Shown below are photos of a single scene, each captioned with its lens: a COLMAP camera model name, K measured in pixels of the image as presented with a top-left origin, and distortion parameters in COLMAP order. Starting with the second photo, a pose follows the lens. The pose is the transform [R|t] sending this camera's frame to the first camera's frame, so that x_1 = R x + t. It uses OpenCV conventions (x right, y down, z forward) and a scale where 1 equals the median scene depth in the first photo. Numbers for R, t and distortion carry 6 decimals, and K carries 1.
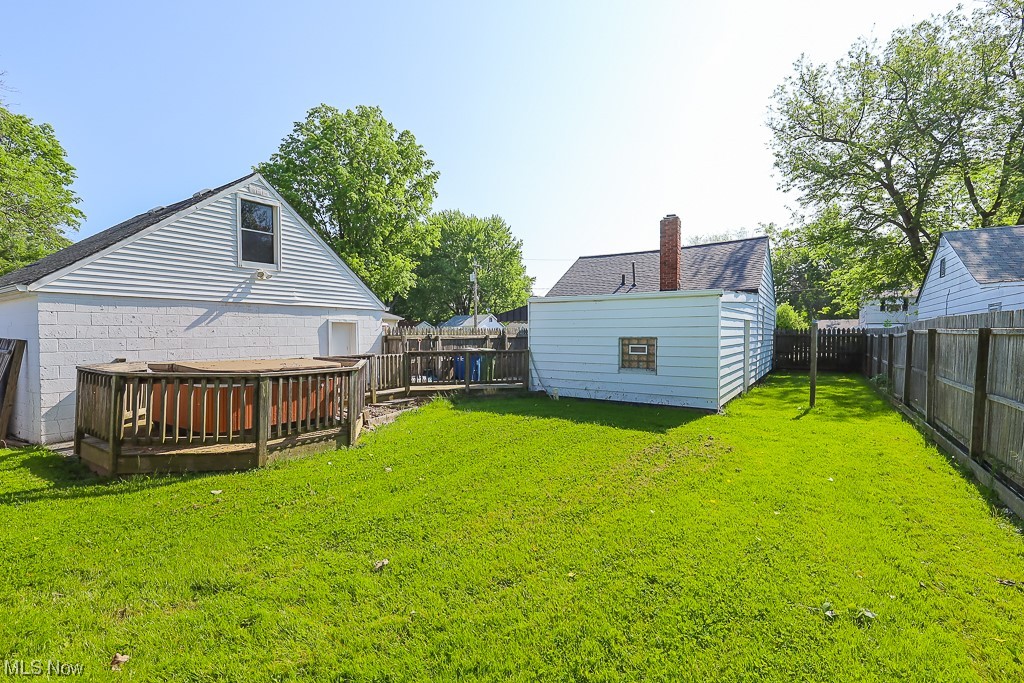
lens RADIAL K [[460.5, 0, 507.7], [0, 460.5, 341.1], [0, 0, 1]] dist [0.023459, -0.000043]
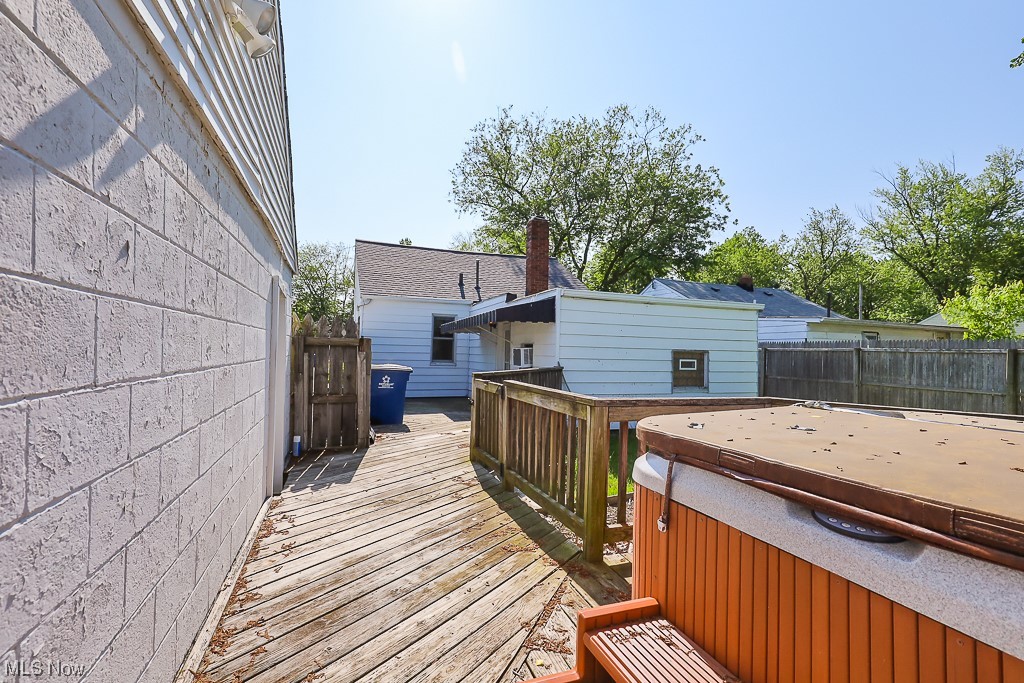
lens RADIAL K [[460.5, 0, 511.3], [0, 460.5, 344.5], [0, 0, 1]] dist [0.023459, -0.000043]
pose [[0.575417, 0.027180, 0.817408, -0.606995], [-0.010645, 0.999612, -0.025745, 0.006027], [-0.817791, 0.006113, 0.575483, 0.755065]]
